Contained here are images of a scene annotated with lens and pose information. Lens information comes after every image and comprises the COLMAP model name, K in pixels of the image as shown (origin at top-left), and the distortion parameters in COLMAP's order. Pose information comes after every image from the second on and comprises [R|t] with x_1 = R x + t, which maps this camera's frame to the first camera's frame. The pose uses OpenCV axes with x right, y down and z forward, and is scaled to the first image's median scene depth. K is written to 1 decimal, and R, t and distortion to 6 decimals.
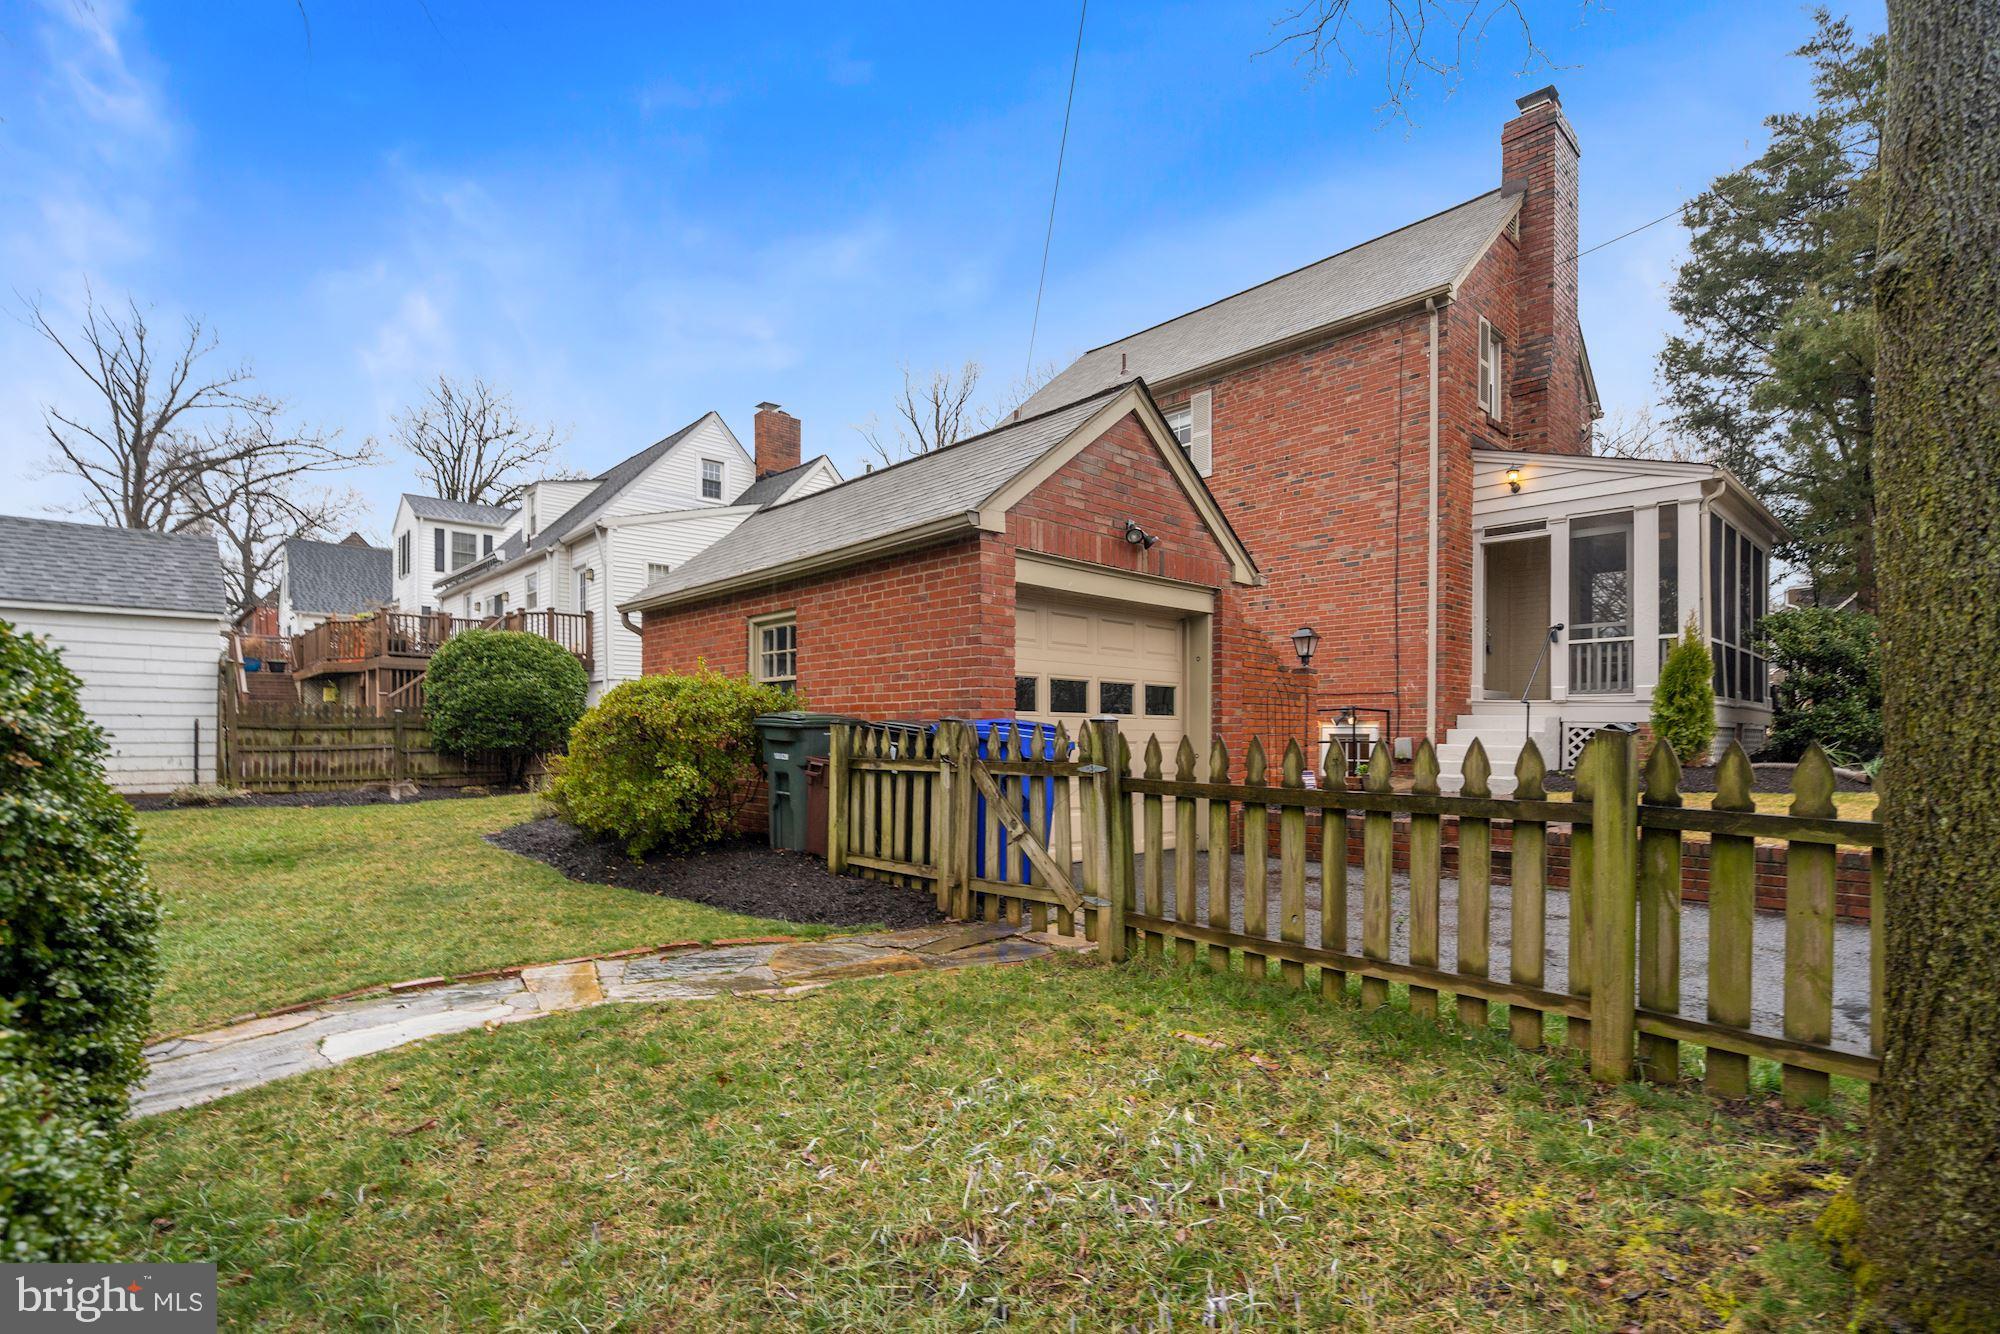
lens RADIAL K [[933.9, 0, 997.1], [0, 933.9, 700.1], [0, 0, 1]] dist [-0.004135, -0.000356]
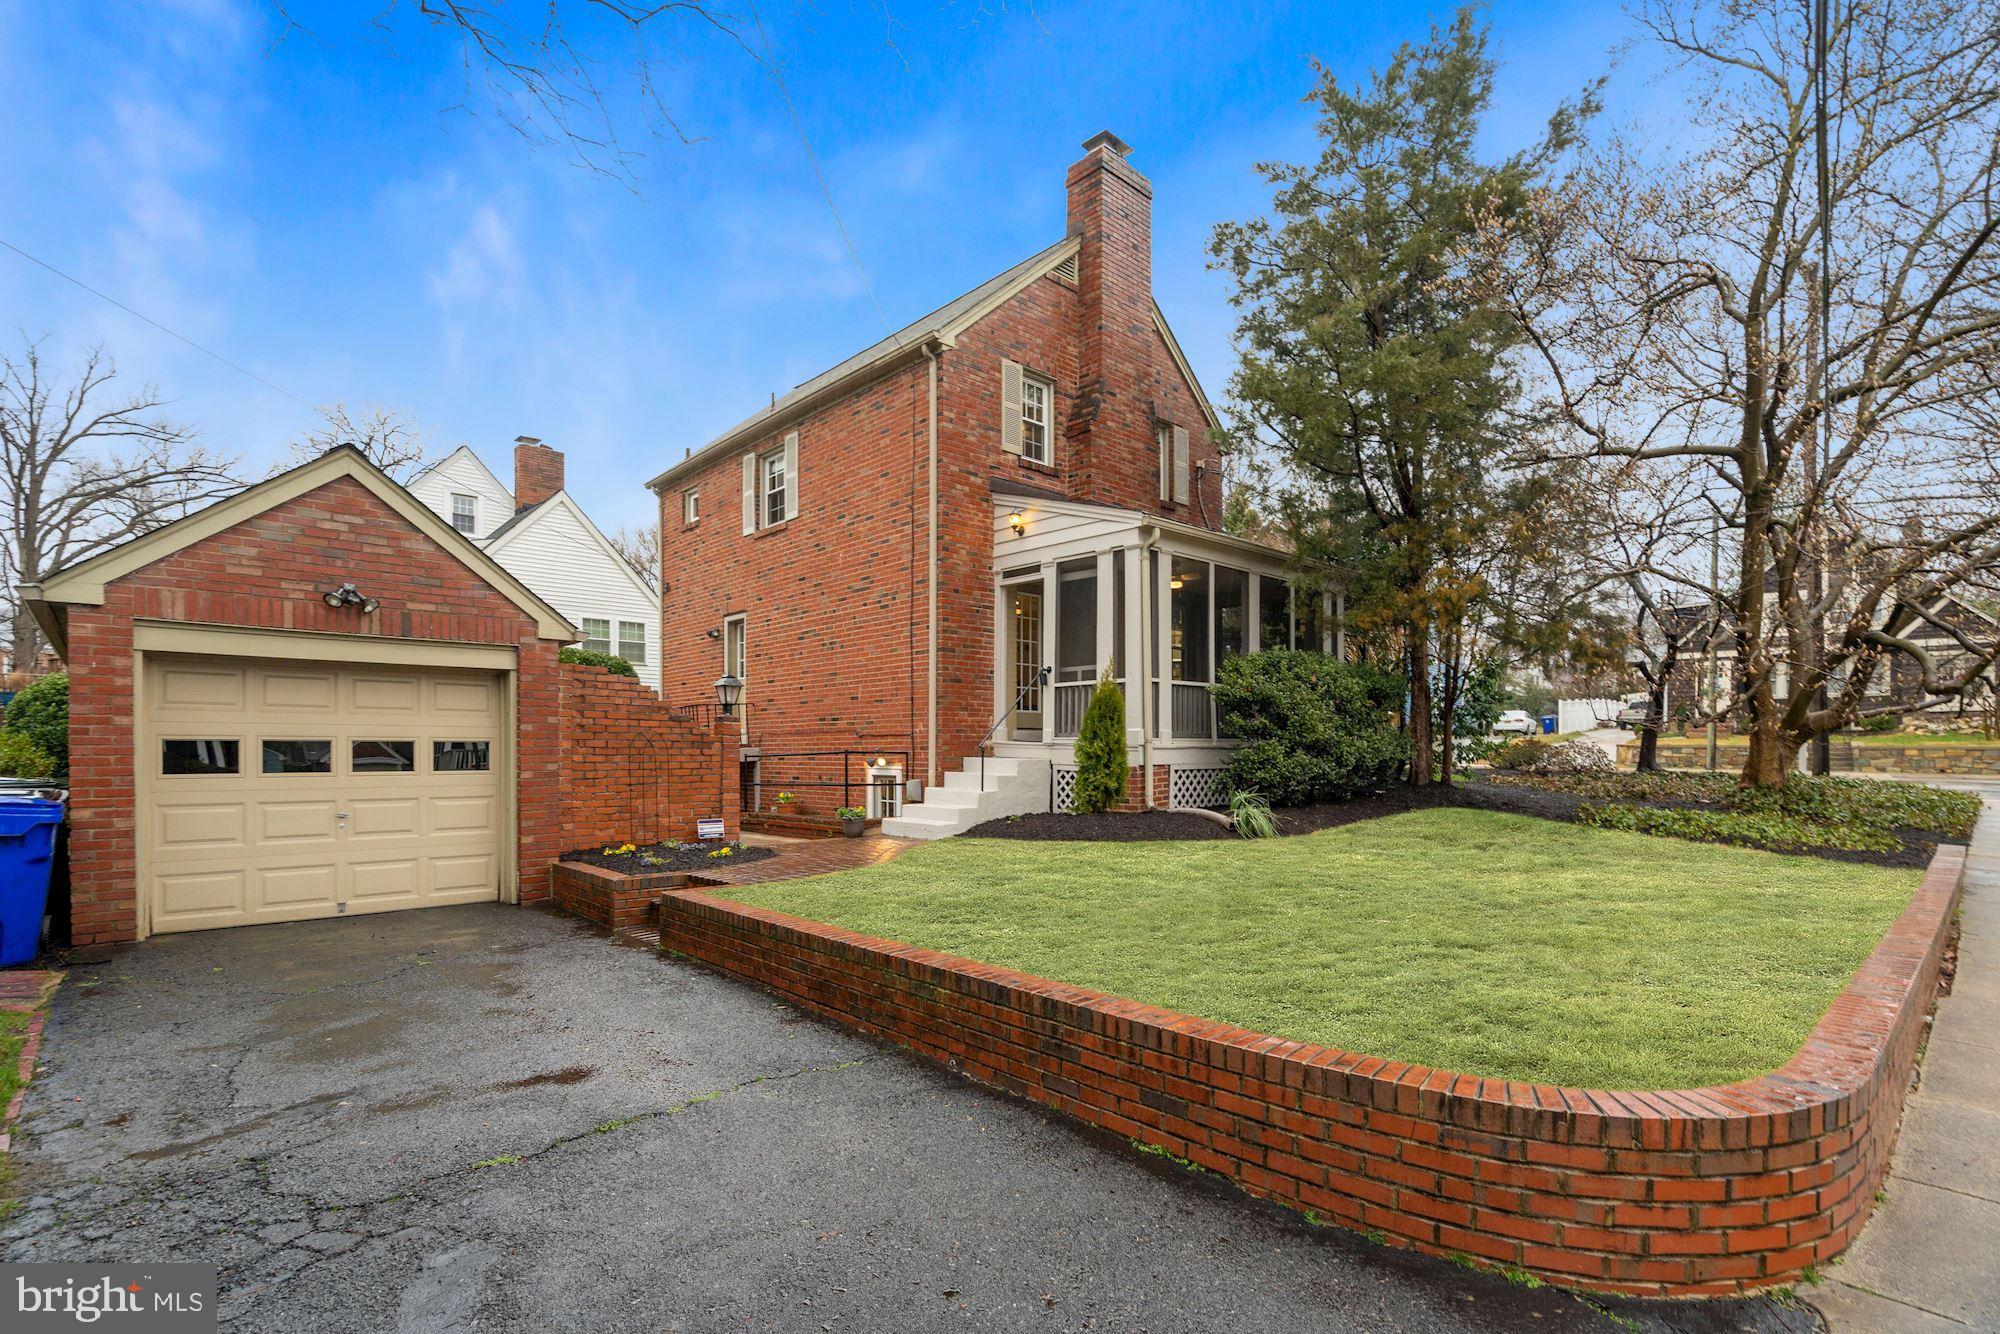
lens RADIAL K [[939.4, 0, 995.8], [0, 939.4, 708.0], [0, 0, 1]] dist [0.000322, 0.000584]
pose [[0.999973, -0.006543, -0.003366, 0.521083], [0.006509, 0.999929, -0.009981, -0.026191], [0.003431, 0.009959, 0.999945, -0.011696]]
